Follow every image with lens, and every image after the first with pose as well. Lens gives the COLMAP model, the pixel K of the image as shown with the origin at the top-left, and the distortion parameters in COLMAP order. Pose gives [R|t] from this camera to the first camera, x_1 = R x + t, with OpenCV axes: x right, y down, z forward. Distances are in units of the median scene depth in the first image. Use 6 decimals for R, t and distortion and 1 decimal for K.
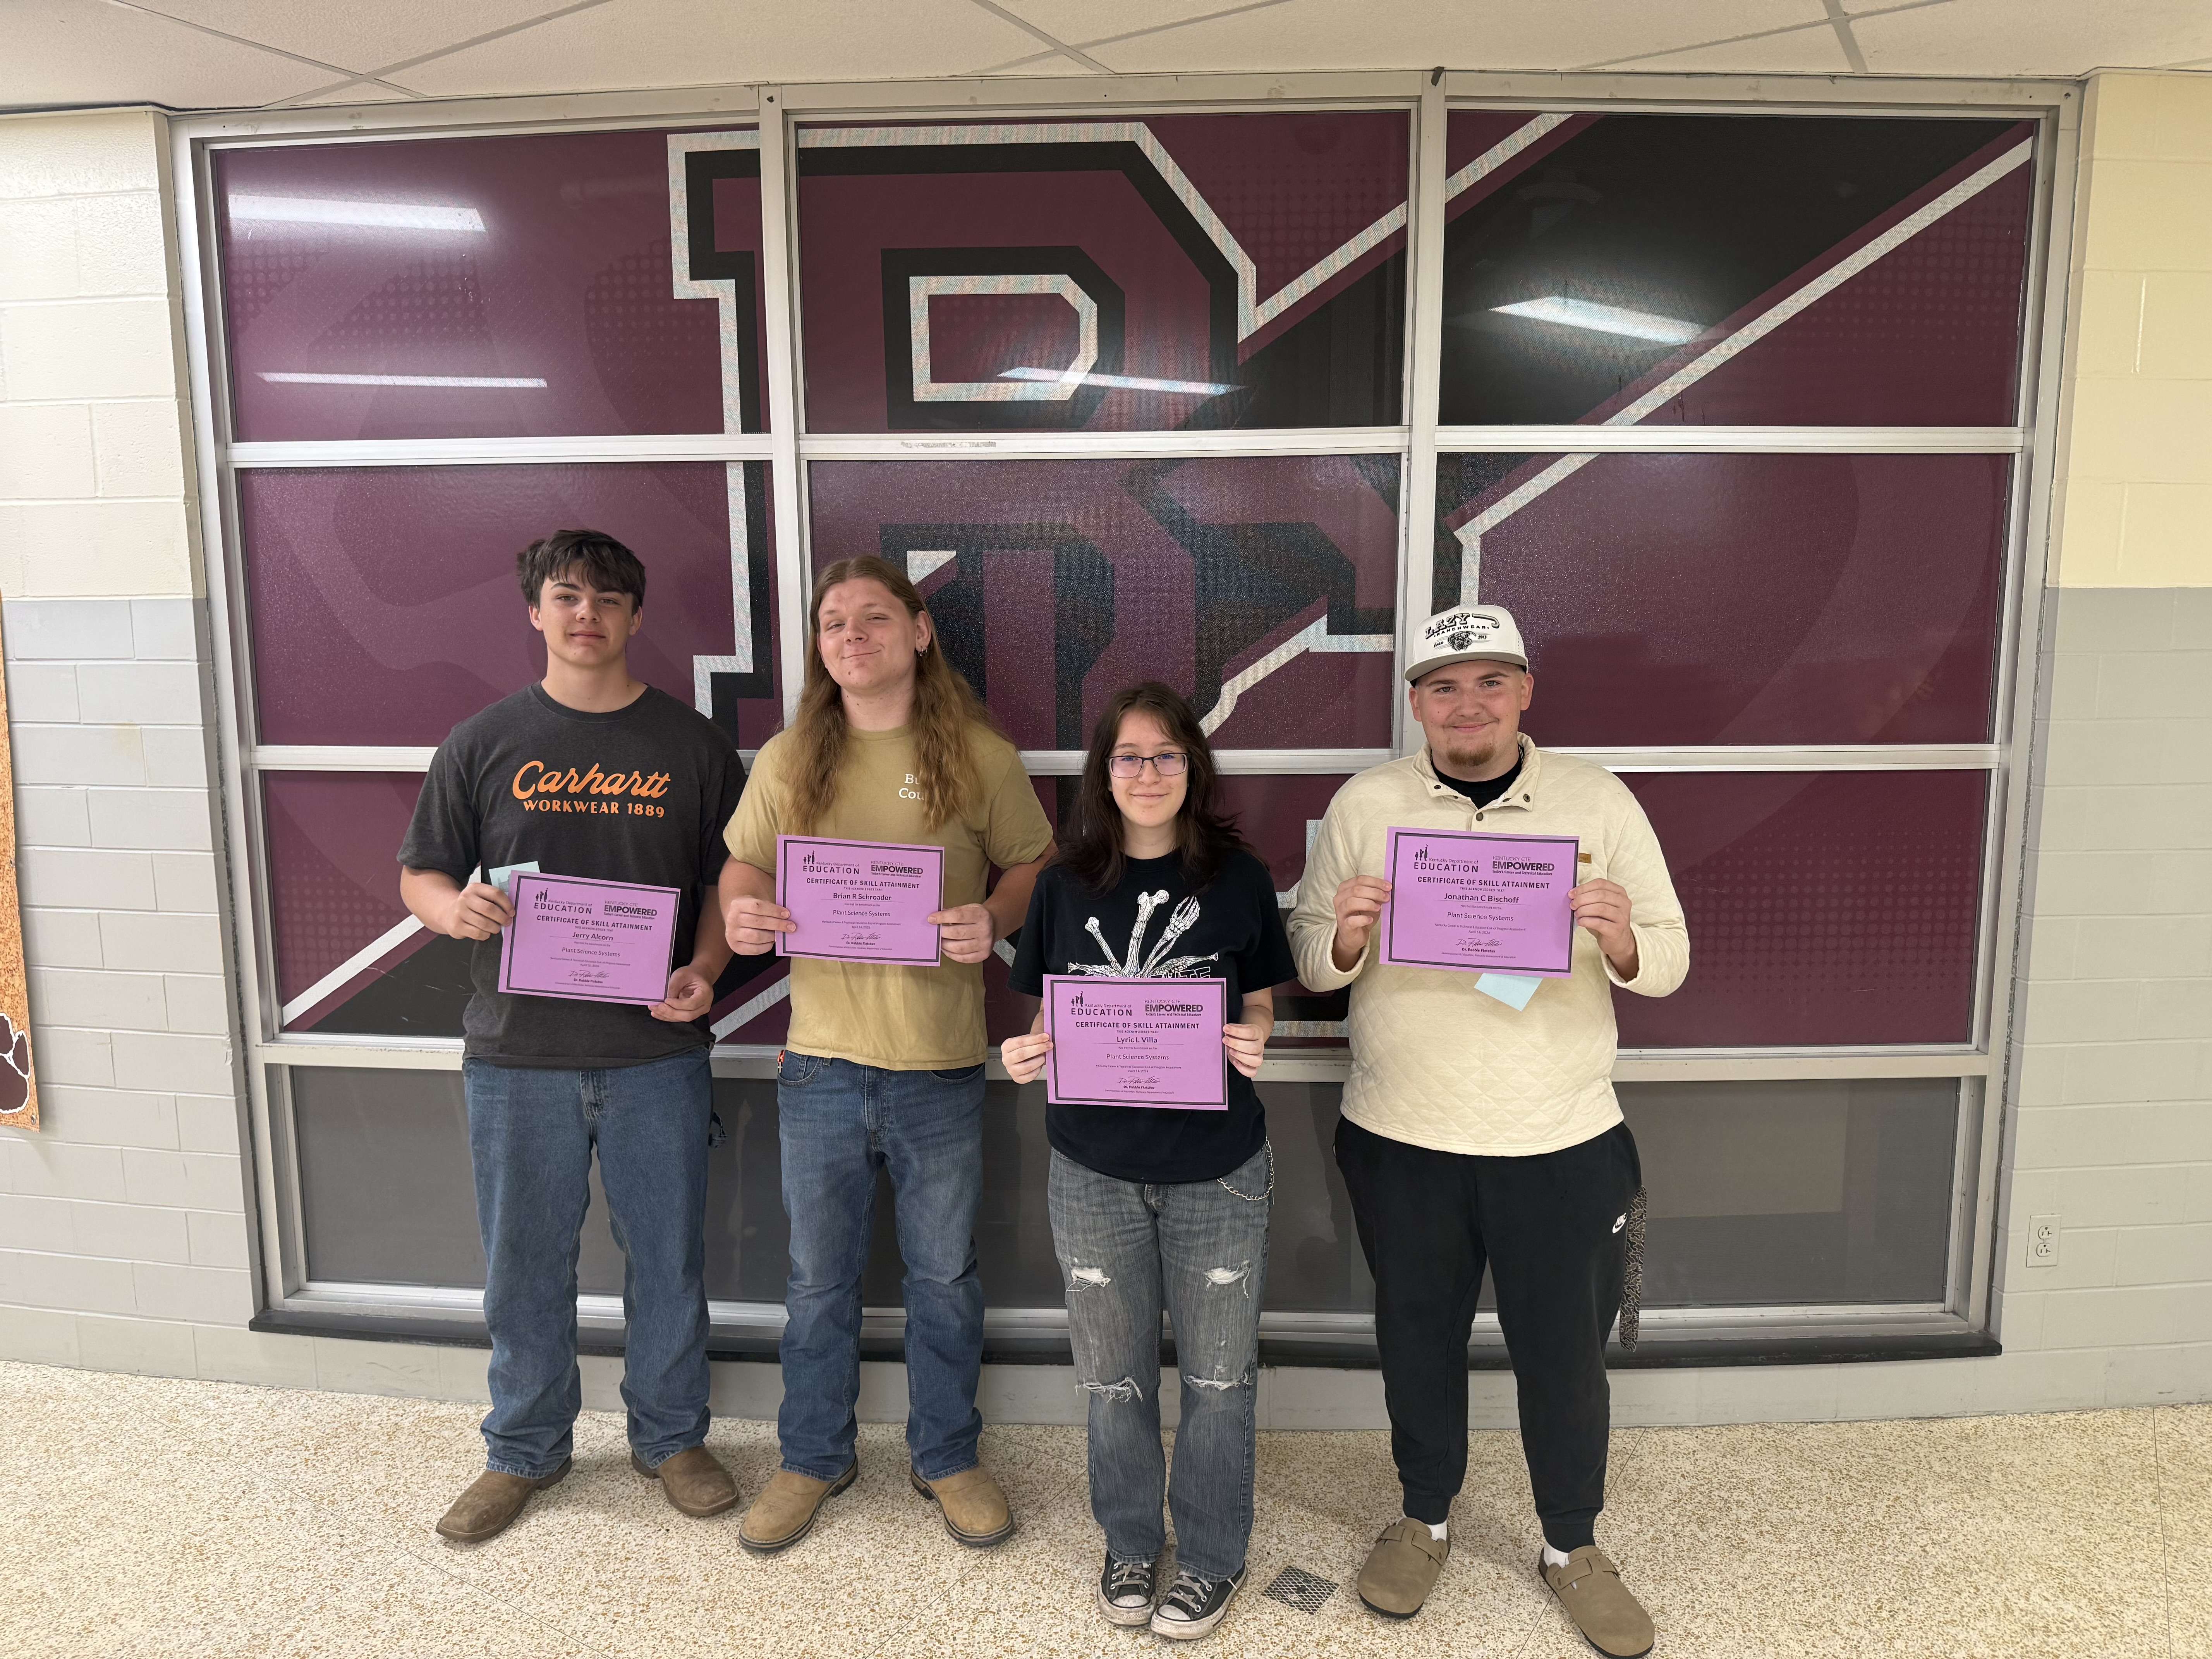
lens RADIAL K [[1551.3, 0, 1112.7], [0, 1551.3, 836.6], [0, 0, 1]] dist [-0.007552, -0.008967]
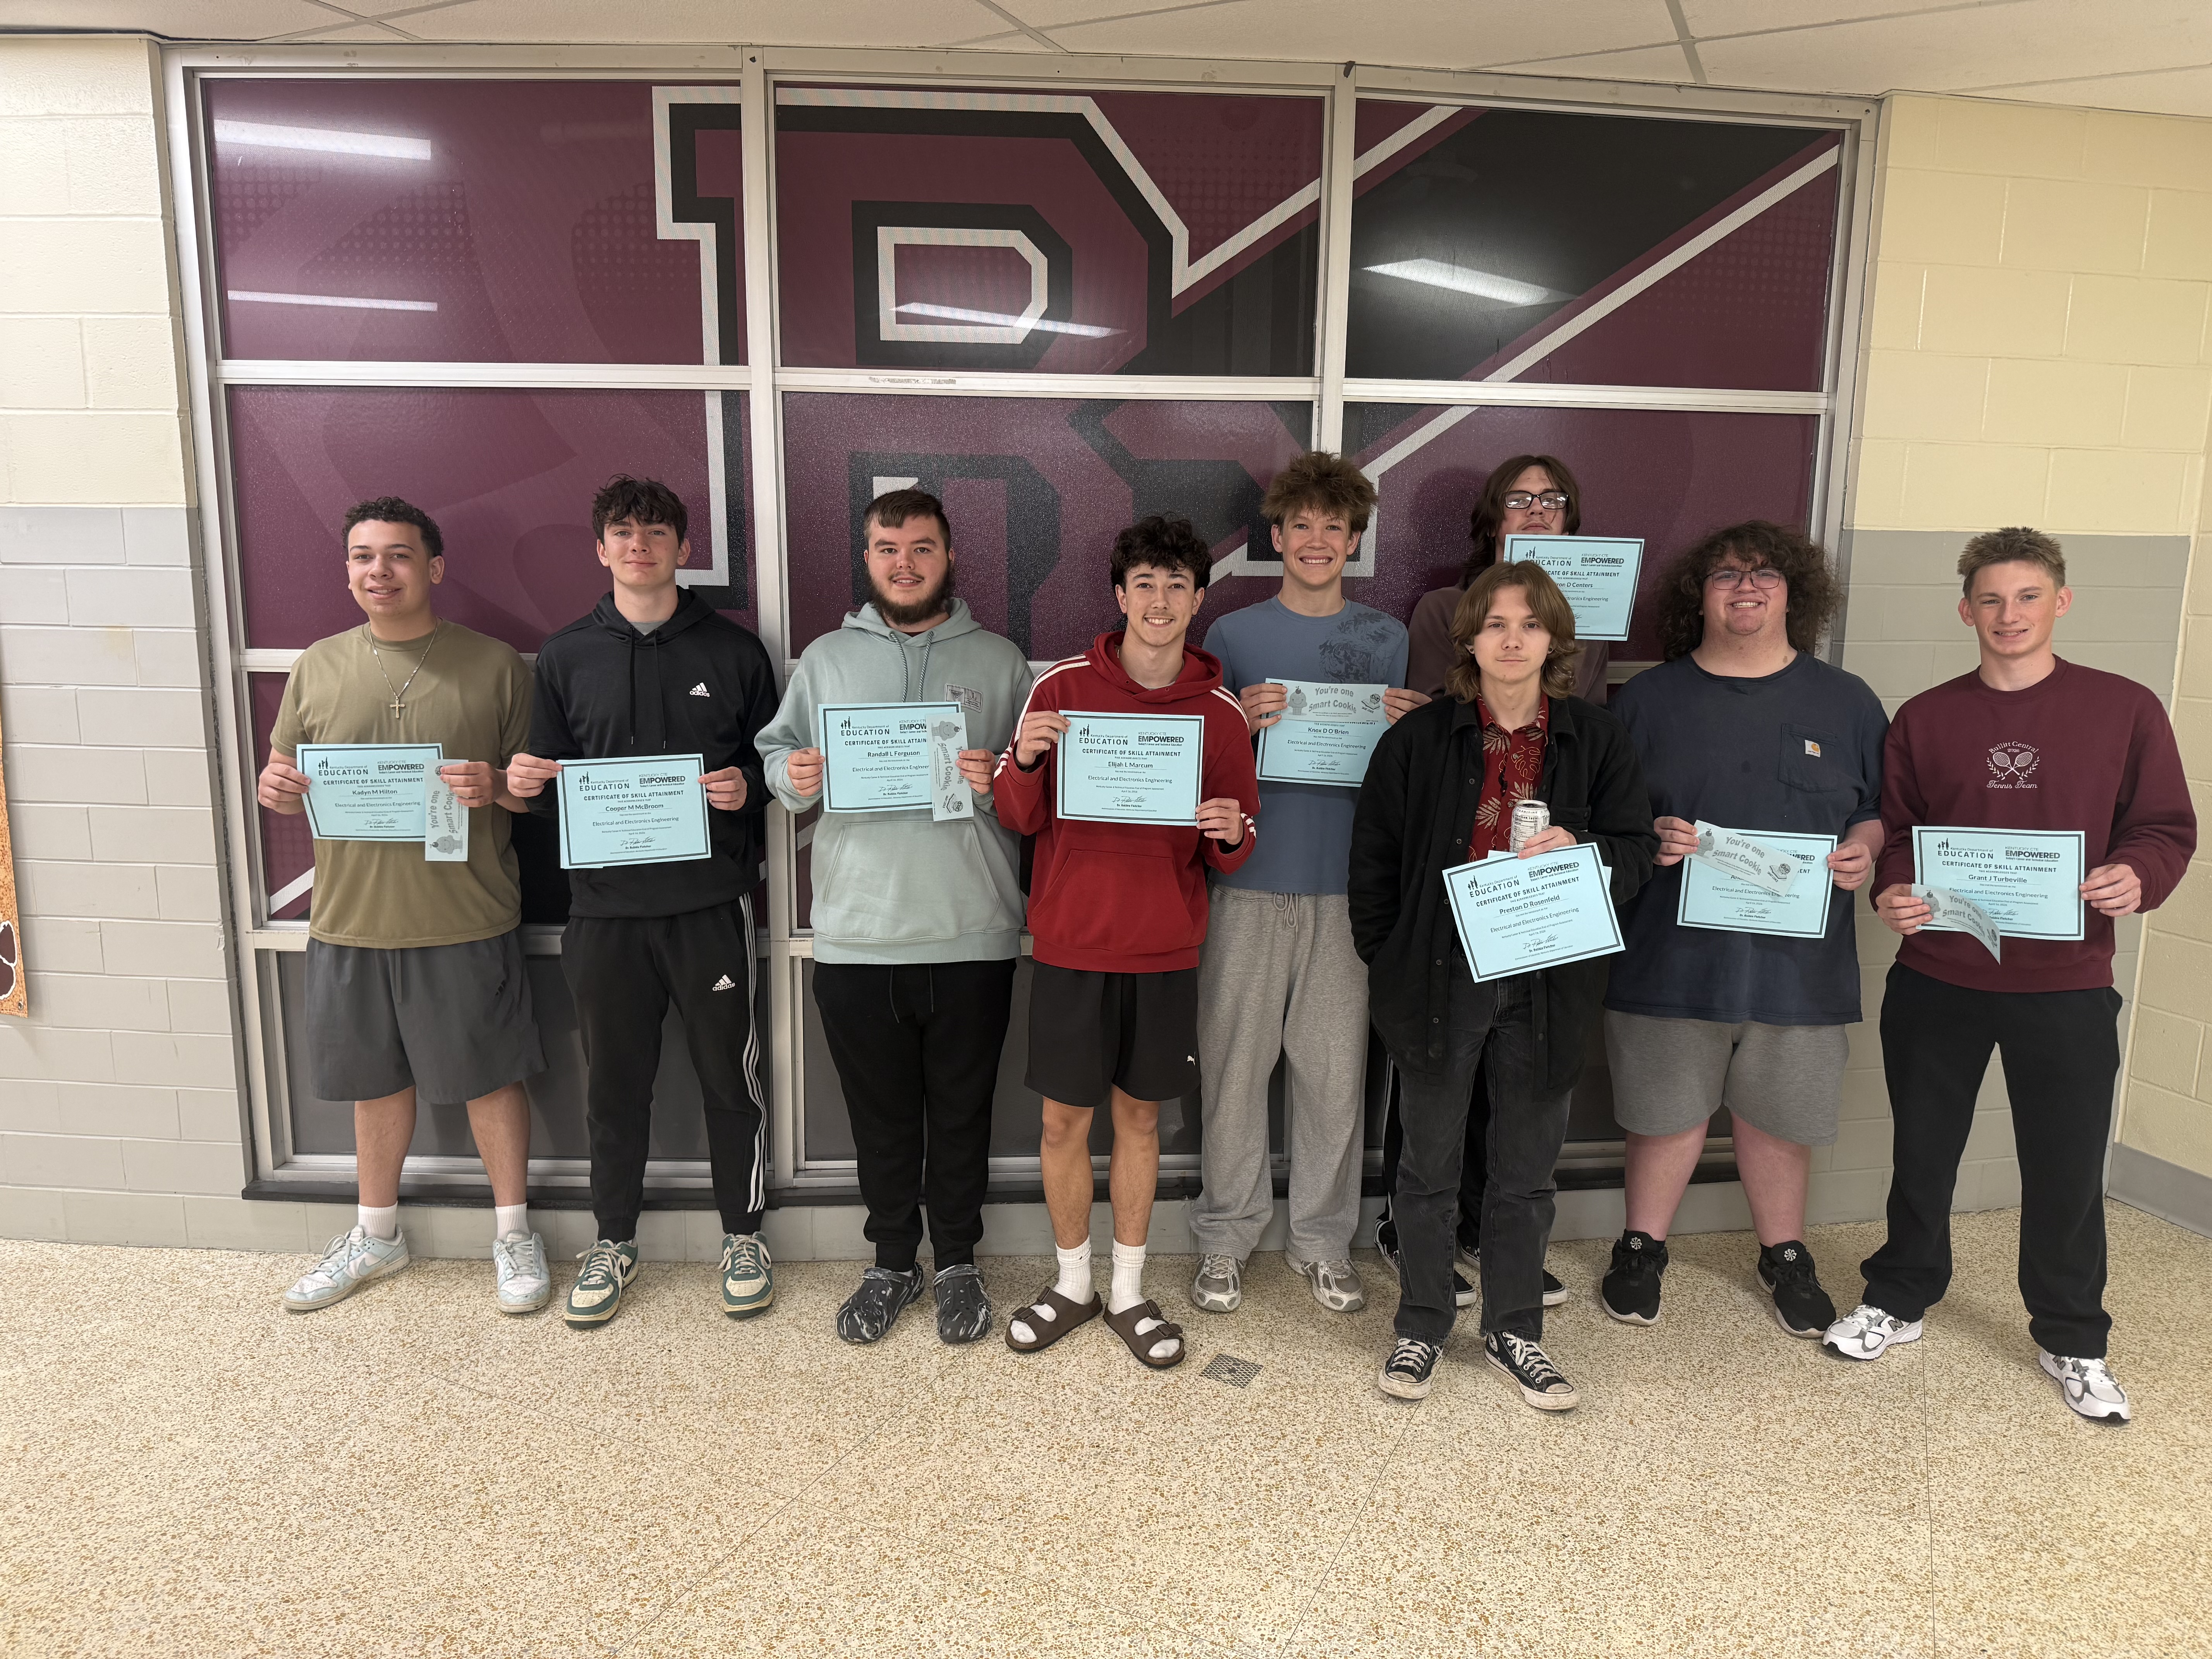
lens RADIAL K [[1551.3, 0, 1112.2], [0, 1551.3, 831.4], [0, 0, 1]] dist [-0.007552, -0.008967]
pose [[0.994213, -0.001865, 0.107414, -0.083662], [-0.001796, 0.999421, 0.033975, 0.031760], [-0.107416, -0.033971, 0.993634, -0.130871]]
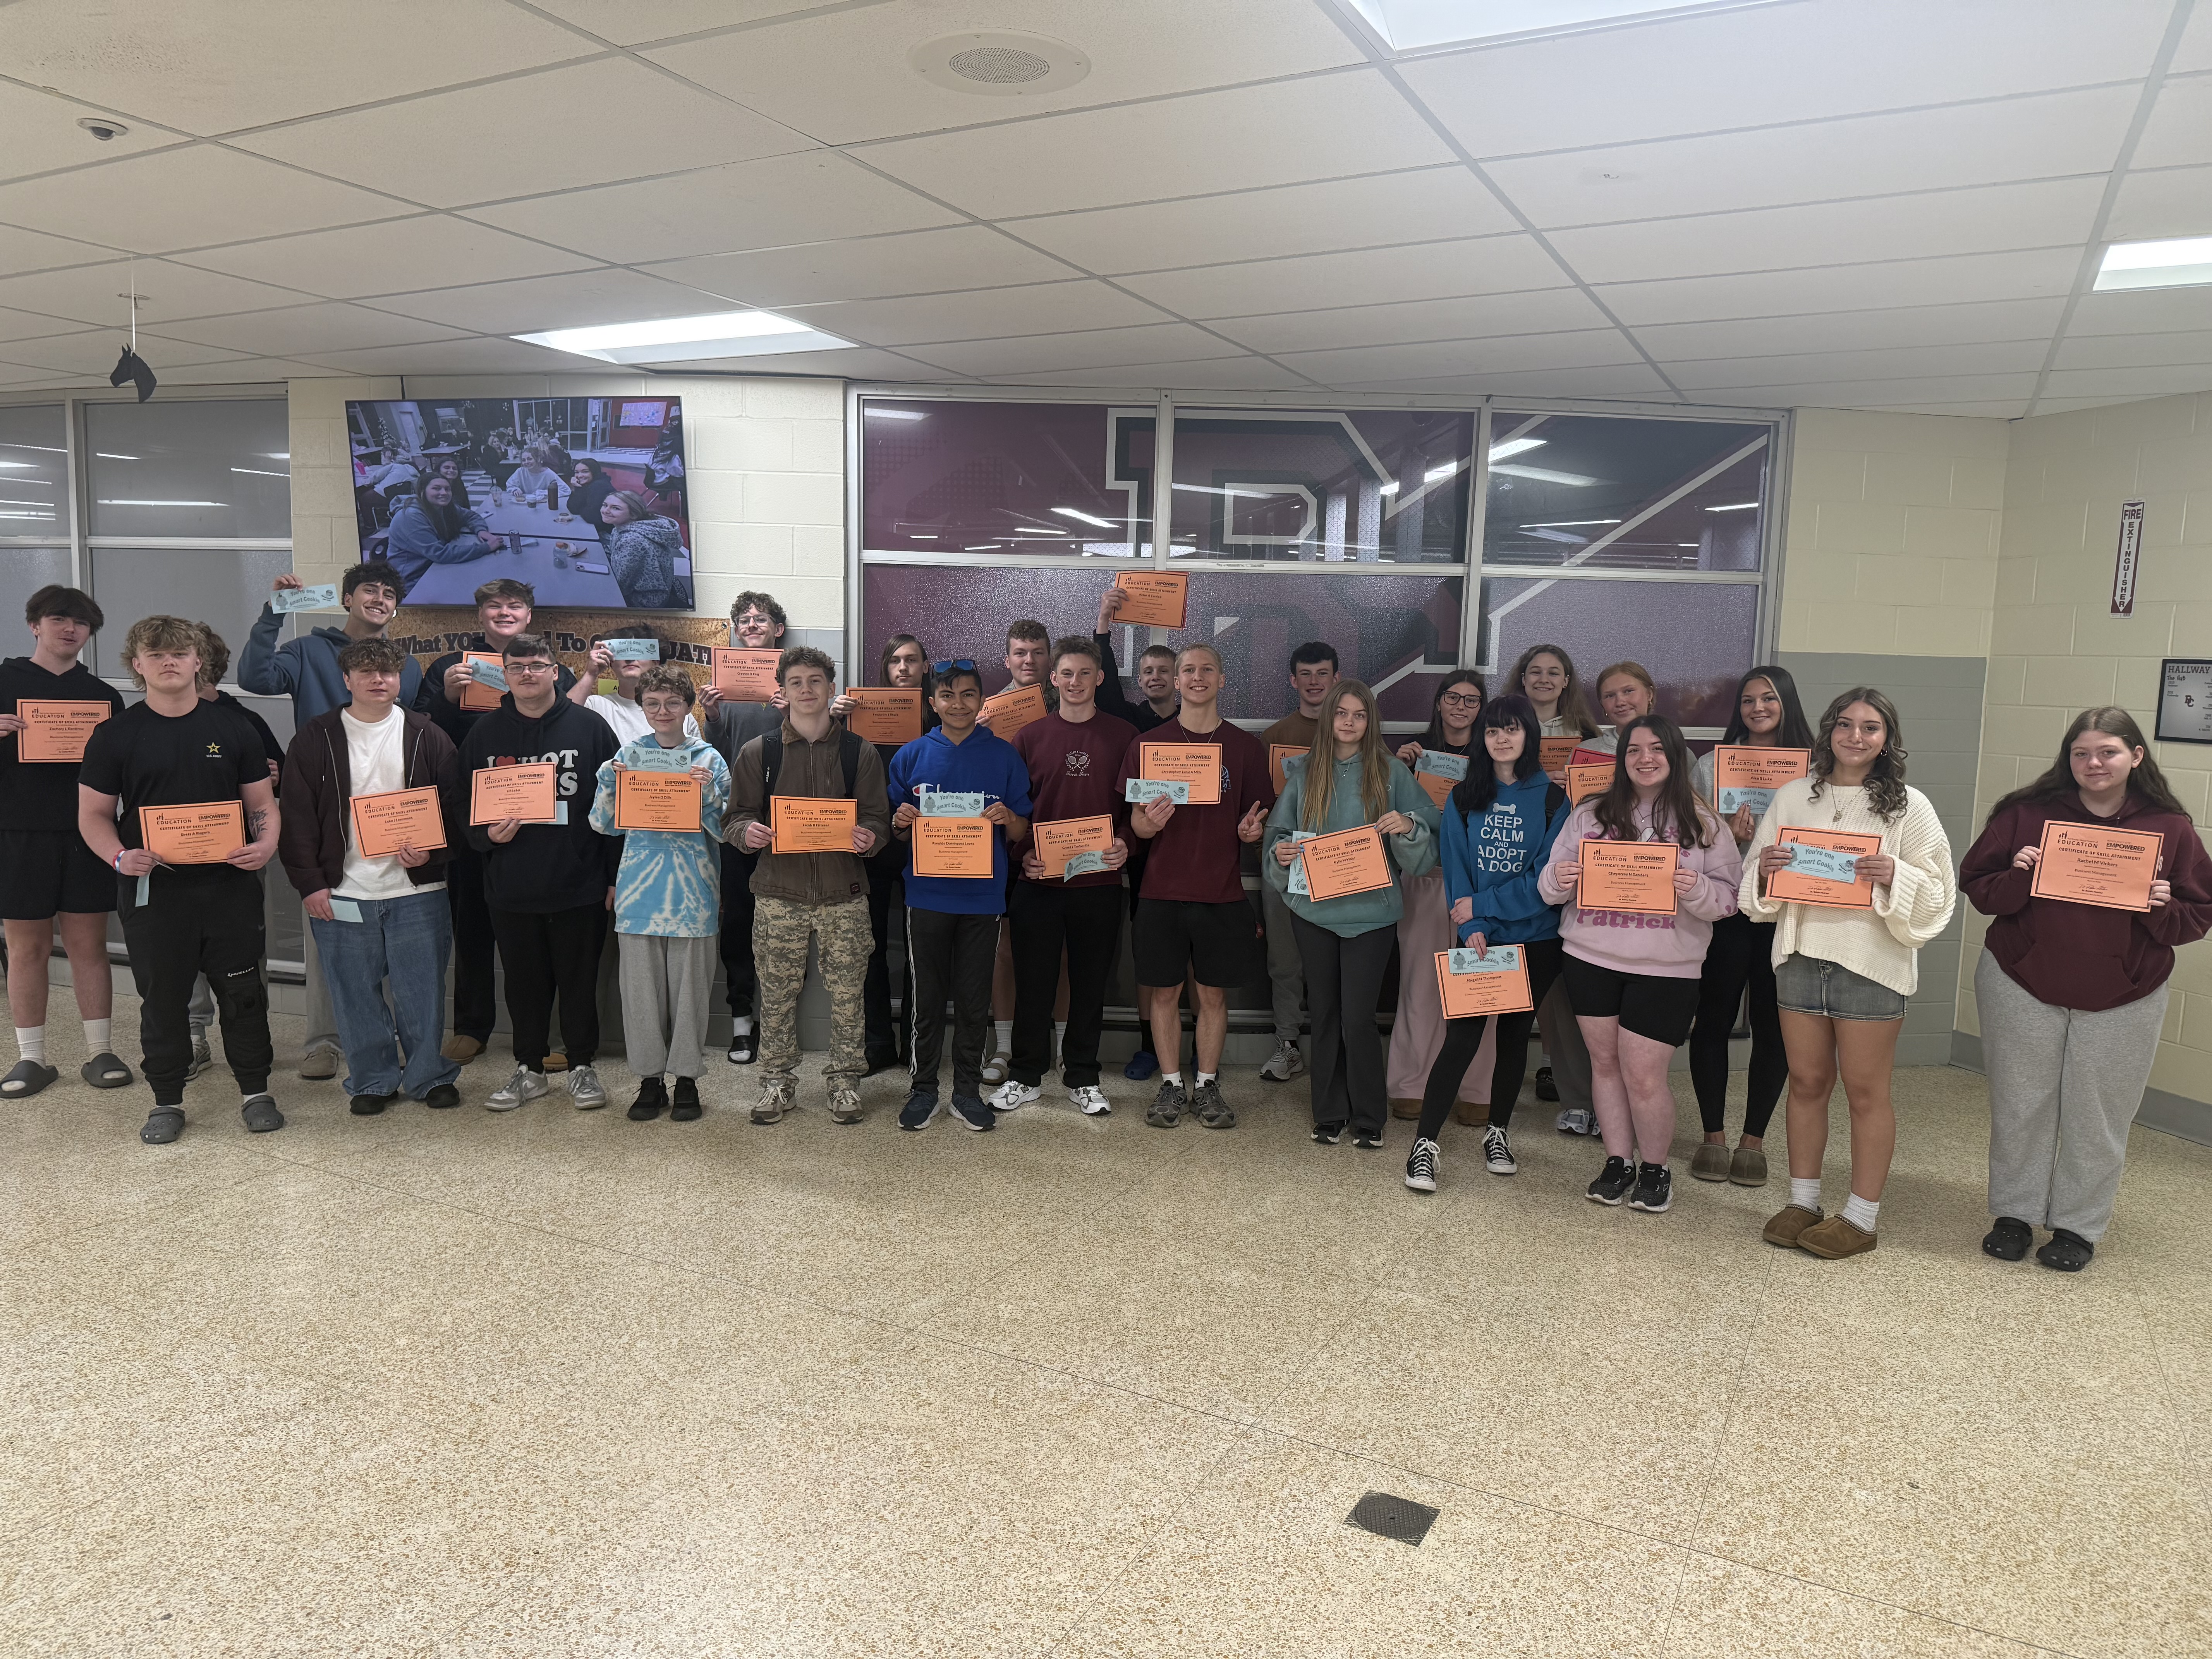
lens RADIAL K [[1551.3, 0, 1086.0], [0, 1551.3, 837.4], [0, 0, 1]] dist [-0.007552, -0.008967]
pose [[0.997593, 0.021920, 0.065793, -0.433039], [-0.020536, 0.999555, -0.021644, 0.148253], [-0.066238, 0.020241, 0.997599, -0.987011]]
